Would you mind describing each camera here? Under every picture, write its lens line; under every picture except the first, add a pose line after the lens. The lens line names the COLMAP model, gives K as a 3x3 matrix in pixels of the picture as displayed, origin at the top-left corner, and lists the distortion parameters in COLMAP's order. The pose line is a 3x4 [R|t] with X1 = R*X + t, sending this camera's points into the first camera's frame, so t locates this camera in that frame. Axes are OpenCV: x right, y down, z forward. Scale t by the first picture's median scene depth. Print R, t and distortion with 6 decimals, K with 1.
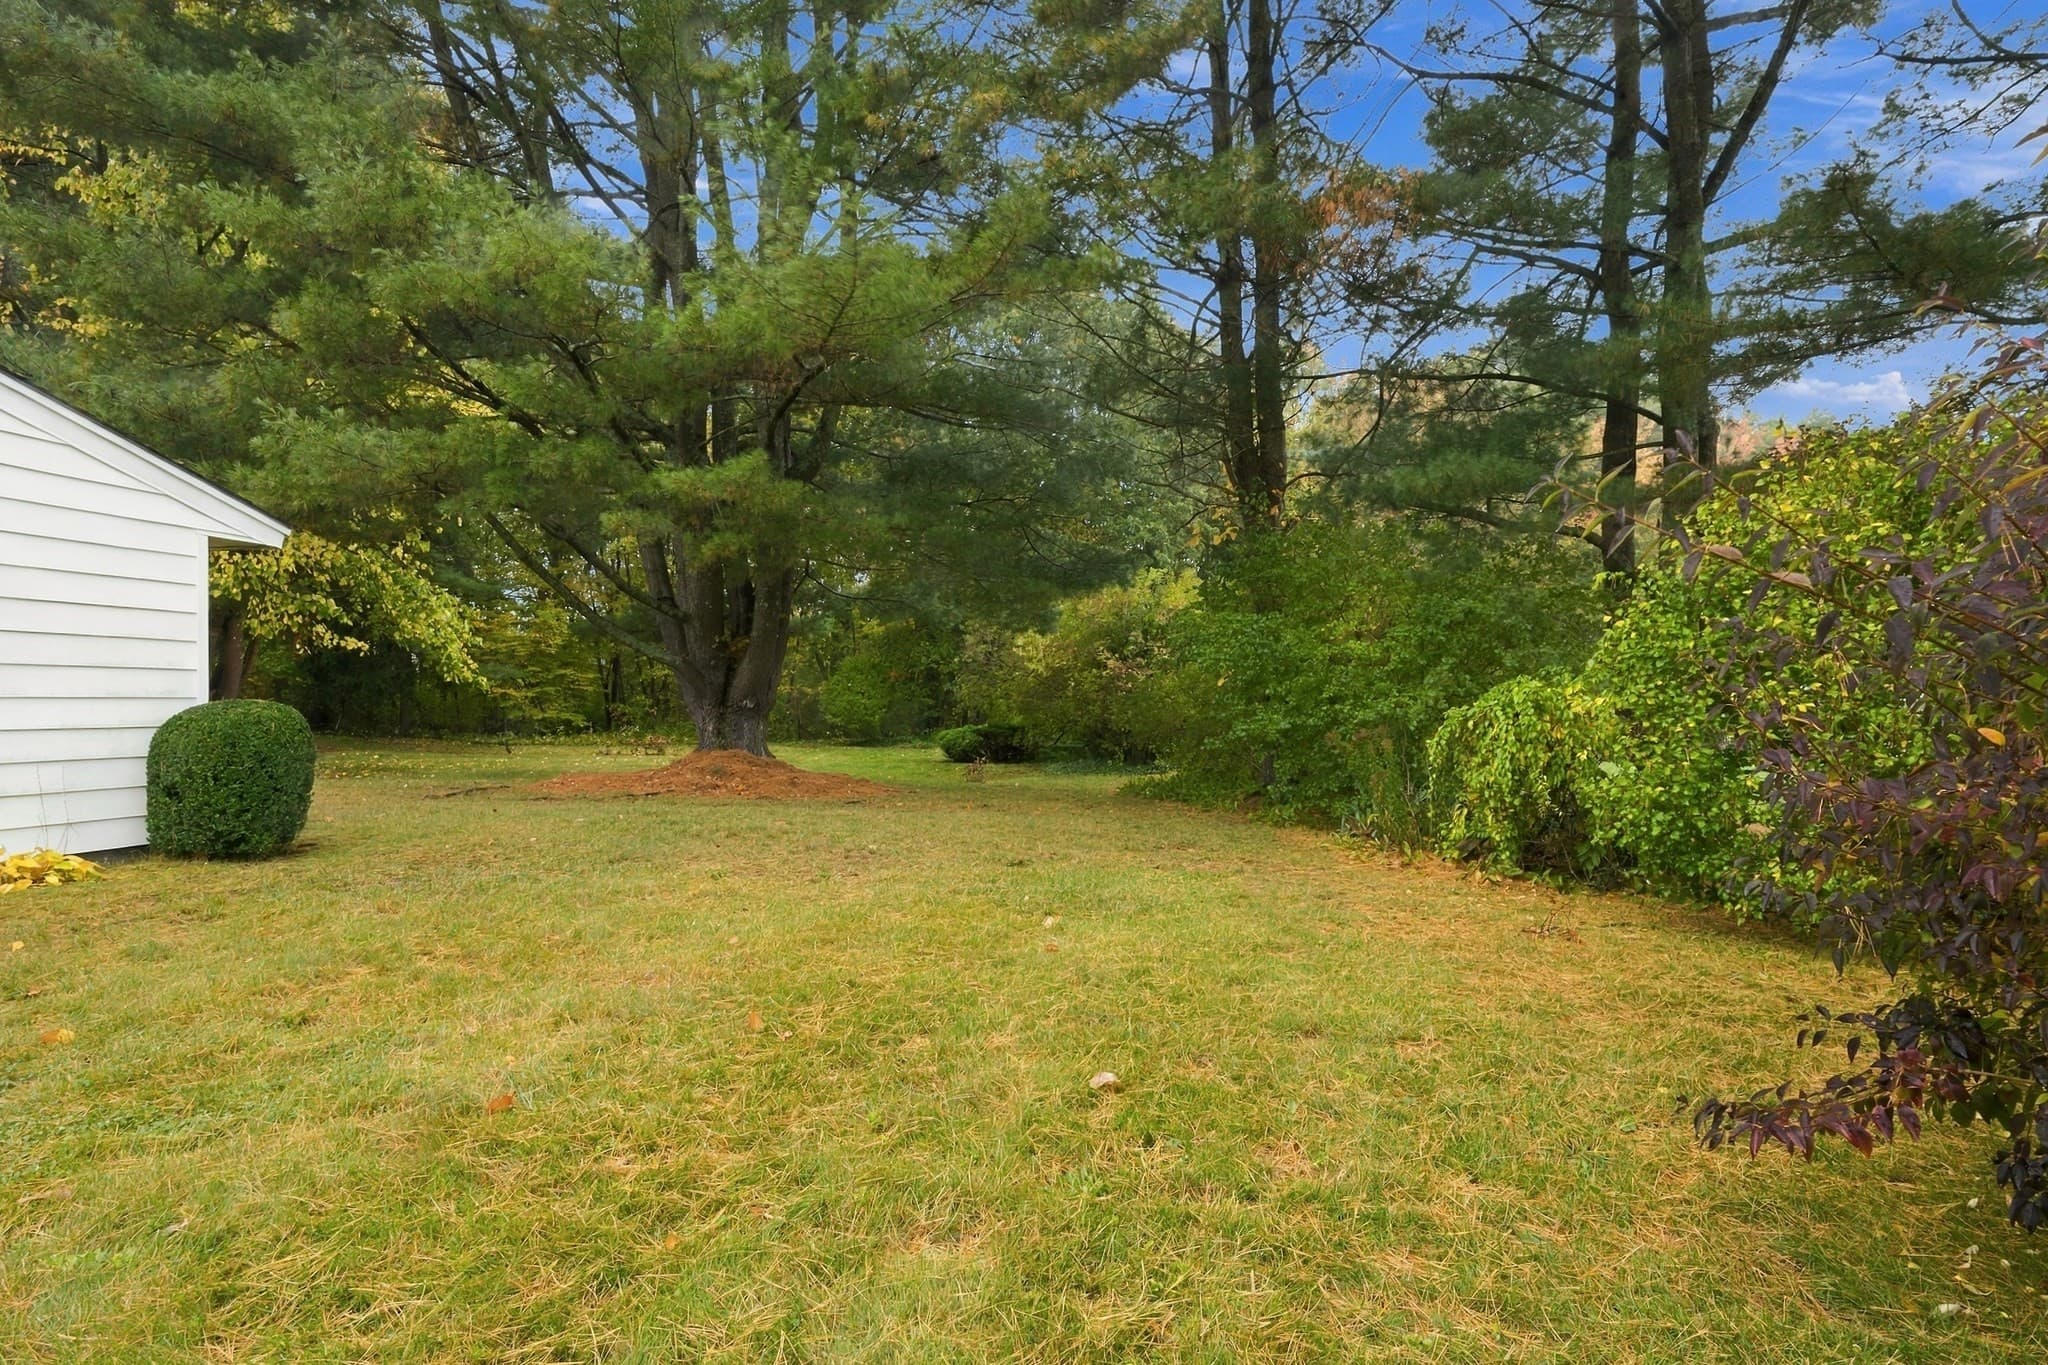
lens RADIAL K [[1061.5, 0, 1018.8], [0, 1061.5, 710.8], [0, 0, 1]] dist [-0.002379, -0.000188]
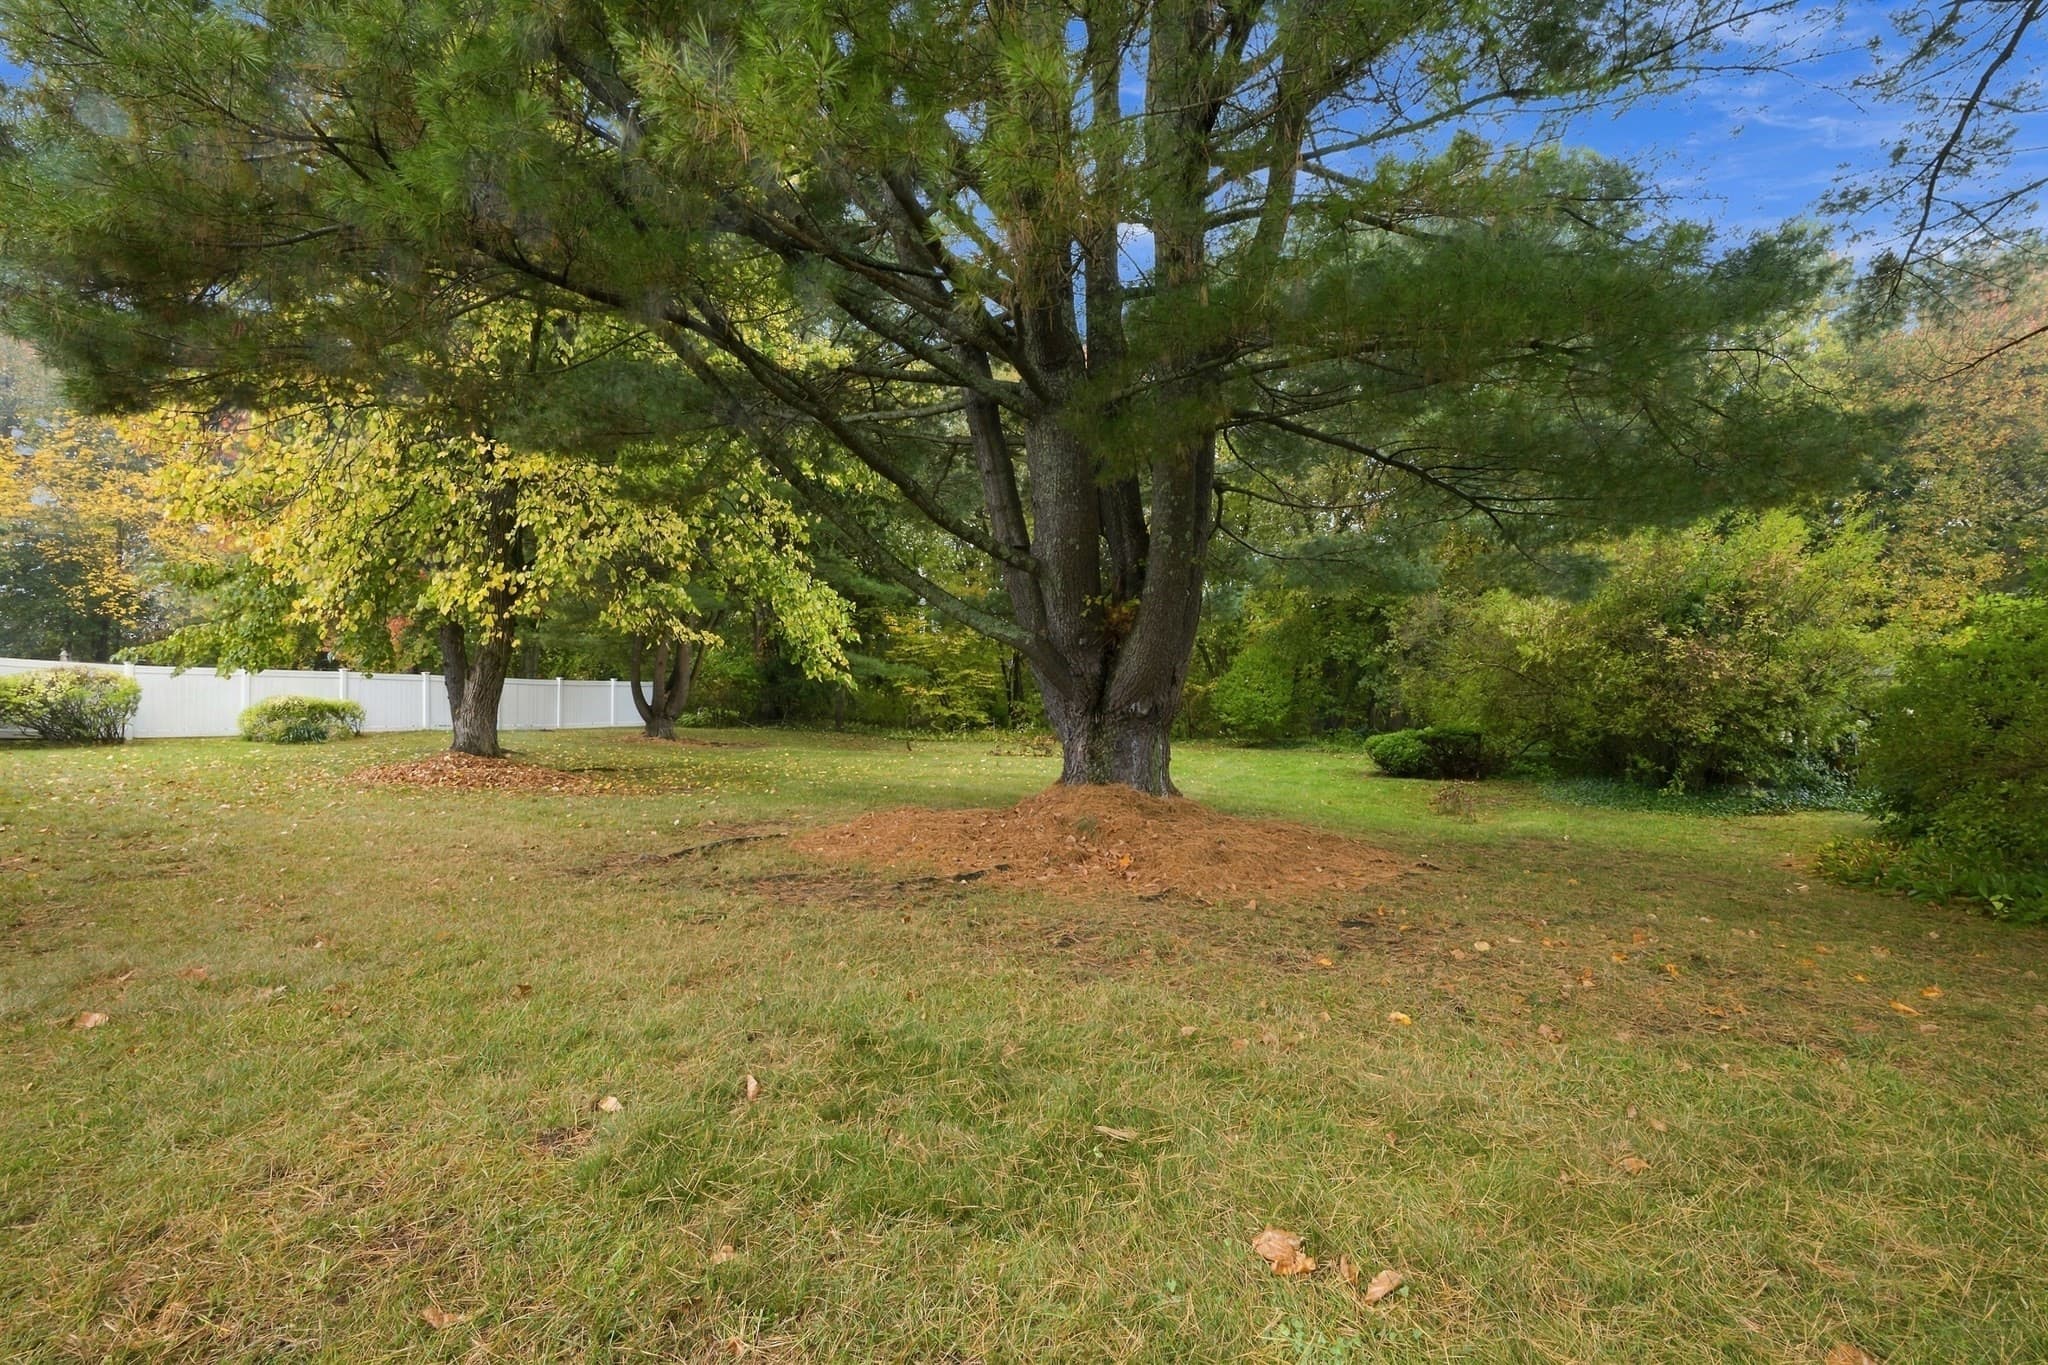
lens RADIAL K [[1061.5, 0, 1018.8], [0, 1061.5, 710.8], [0, 0, 1]] dist [-0.002379, -0.000188]
pose [[0.935359, 0.000550, -0.353699, -0.042099], [0.000353, 0.999997, 0.002488, -0.002719], [0.353699, -0.002452, 0.935356, 0.164228]]
